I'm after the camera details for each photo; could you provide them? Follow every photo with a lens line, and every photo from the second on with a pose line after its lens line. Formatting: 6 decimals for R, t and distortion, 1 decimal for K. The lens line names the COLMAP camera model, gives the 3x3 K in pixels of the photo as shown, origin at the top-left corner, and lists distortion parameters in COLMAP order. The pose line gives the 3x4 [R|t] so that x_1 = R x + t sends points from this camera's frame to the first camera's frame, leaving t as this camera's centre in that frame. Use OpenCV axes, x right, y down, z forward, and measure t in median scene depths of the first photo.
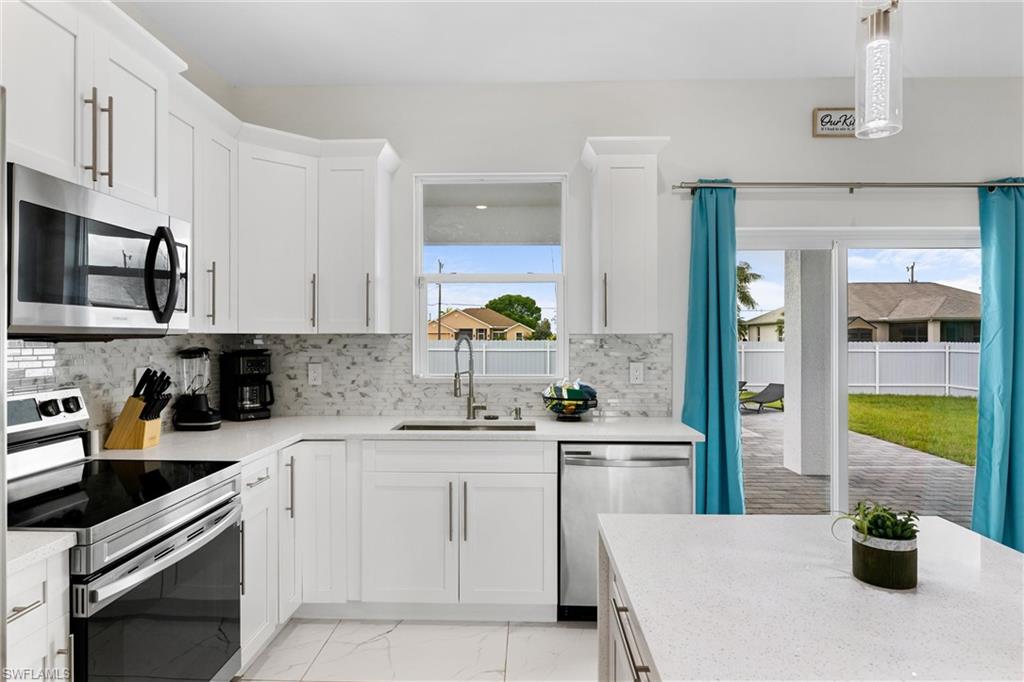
lens RADIAL K [[602.0, 0, 516.6], [0, 602.0, 338.1], [0, 0, 1]] dist [-0.006370, 0.007133]
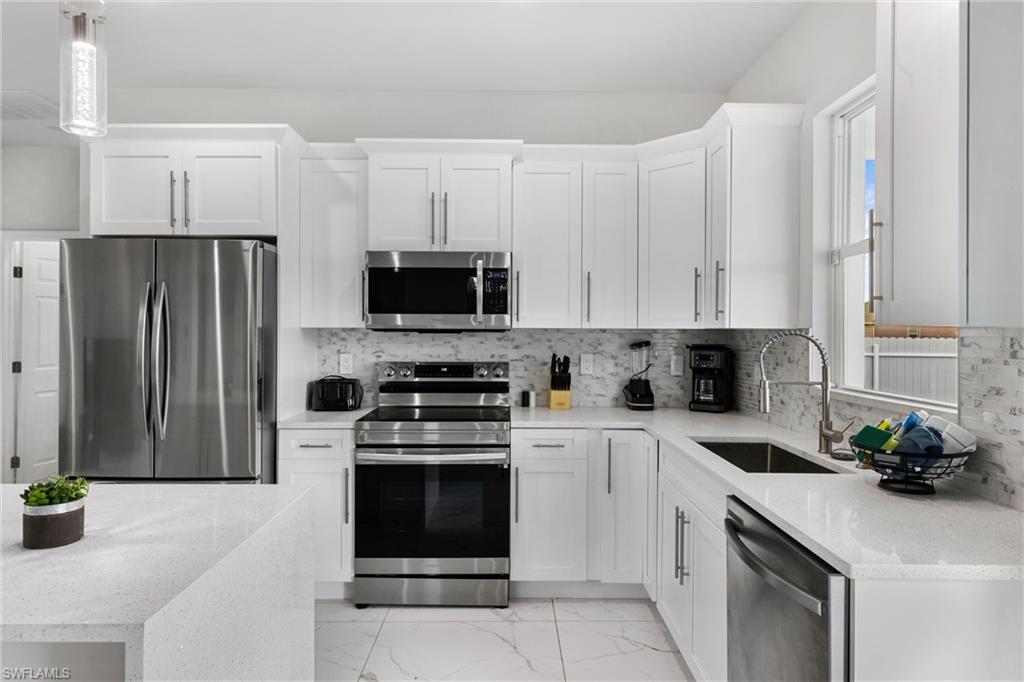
lens RADIAL K [[622.8, 0, 515.8], [0, 622.8, 330.8], [0, 0, 1]] dist [0.000156, 0.000684]
pose [[0.038656, -0.000649, -0.999252, 0.605925], [-0.007297, 0.999973, -0.000932, -0.000828], [0.999226, 0.007327, 0.038650, 0.607308]]
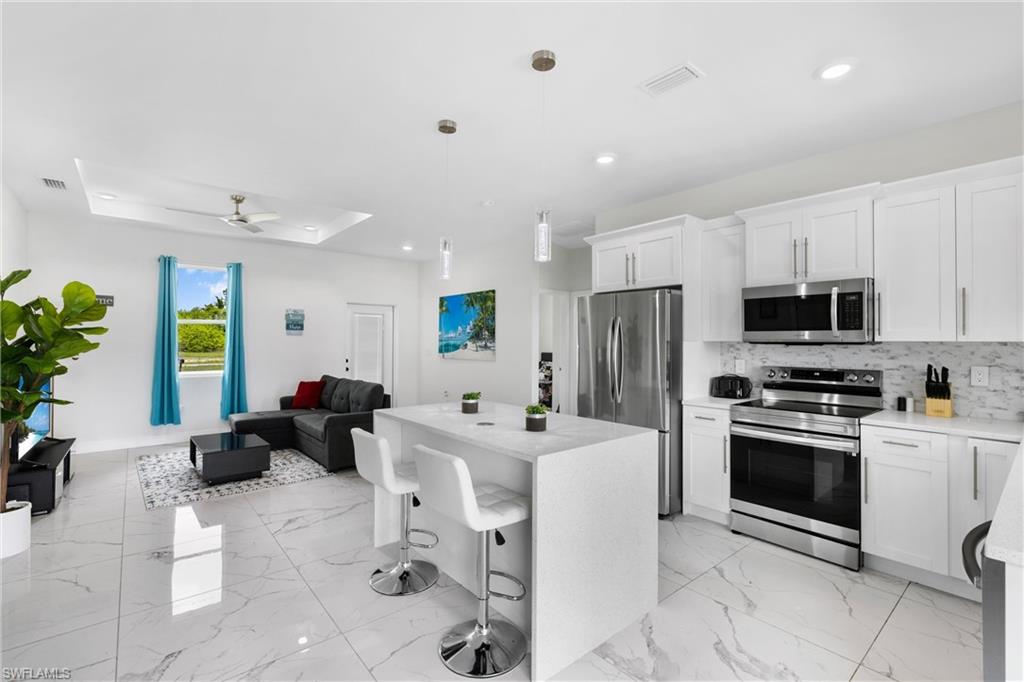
lens RADIAL K [[460.9, 0, 513.2], [0, 460.9, 336.9], [0, 0, 1]] dist [0.001725, 0.000417]
pose [[-0.745446, -0.010481, -0.666484, 0.698601], [-0.006868, 0.999944, -0.008044, -0.002582], [0.666531, -0.001419, -0.745476, 0.834753]]
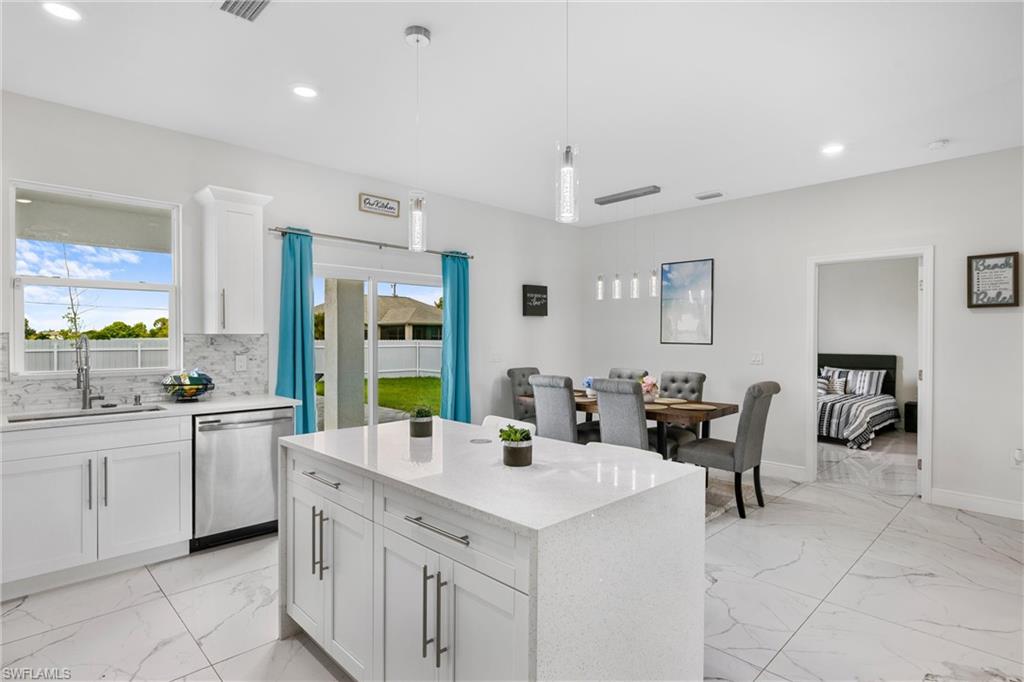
lens RADIAL K [[519.6, 0, 507.6], [0, 519.6, 339.4], [0, 0, 1]] dist [0.003741, -0.001276]
pose [[0.698920, -0.003167, 0.715193, -0.217088], [0.000075, 0.999991, 0.004355, 0.000010], [-0.715200, -0.002990, 0.698913, -0.241723]]
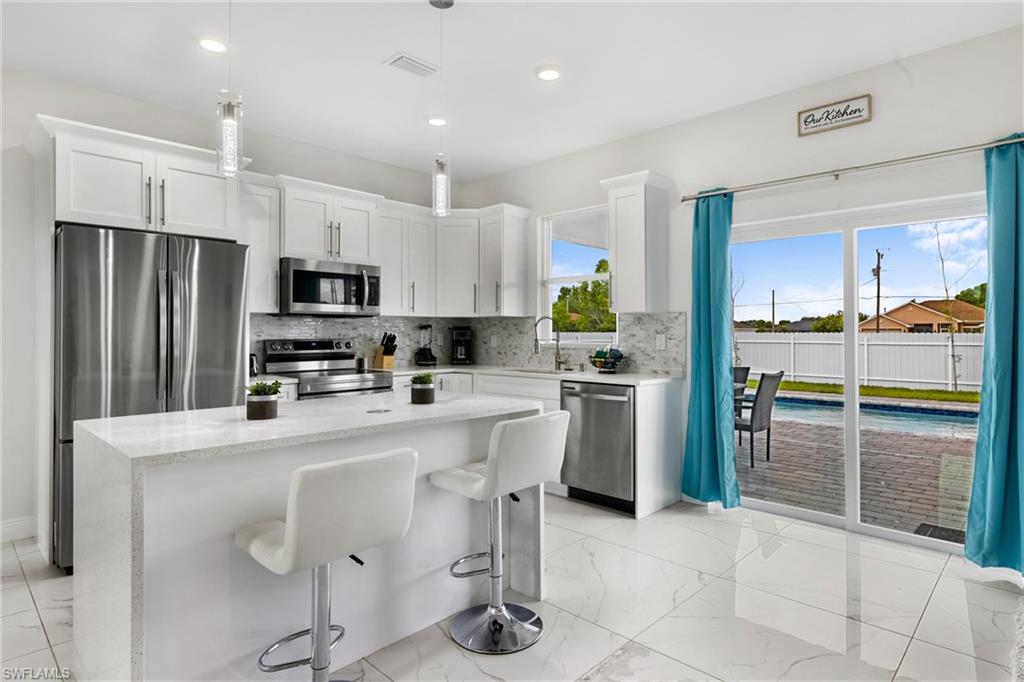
lens RADIAL K [[551.4, 0, 521.9], [0, 551.4, 326.6], [0, 0, 1]] dist [-0.010385, -0.001734]
pose [[0.745151, -0.009120, -0.666833, 0.793944], [-0.000417, 0.999900, -0.014141, 0.041647], [0.666896, 0.010815, 0.745073, -0.127092]]
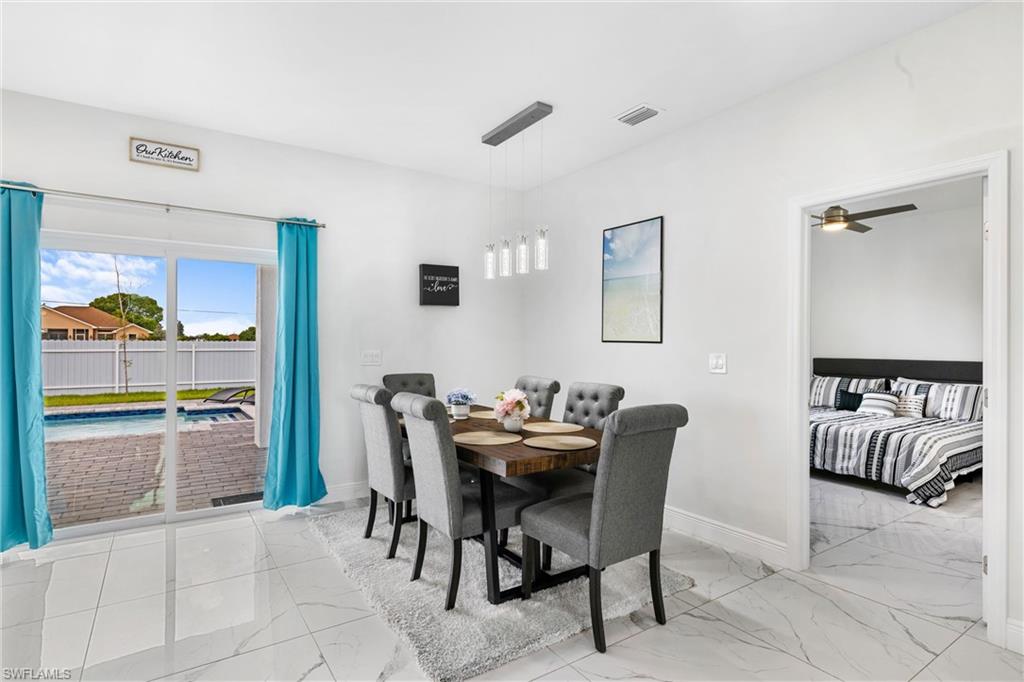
lens RADIAL K [[519.6, 0, 502.9], [0, 519.6, 338.4], [0, 0, 1]] dist [0.003741, -0.001276]
pose [[0.815822, 0.004737, 0.578283, 0.501897], [-0.002787, 0.999987, -0.004259, 0.018869], [-0.578296, 0.001863, 0.815825, -0.264570]]
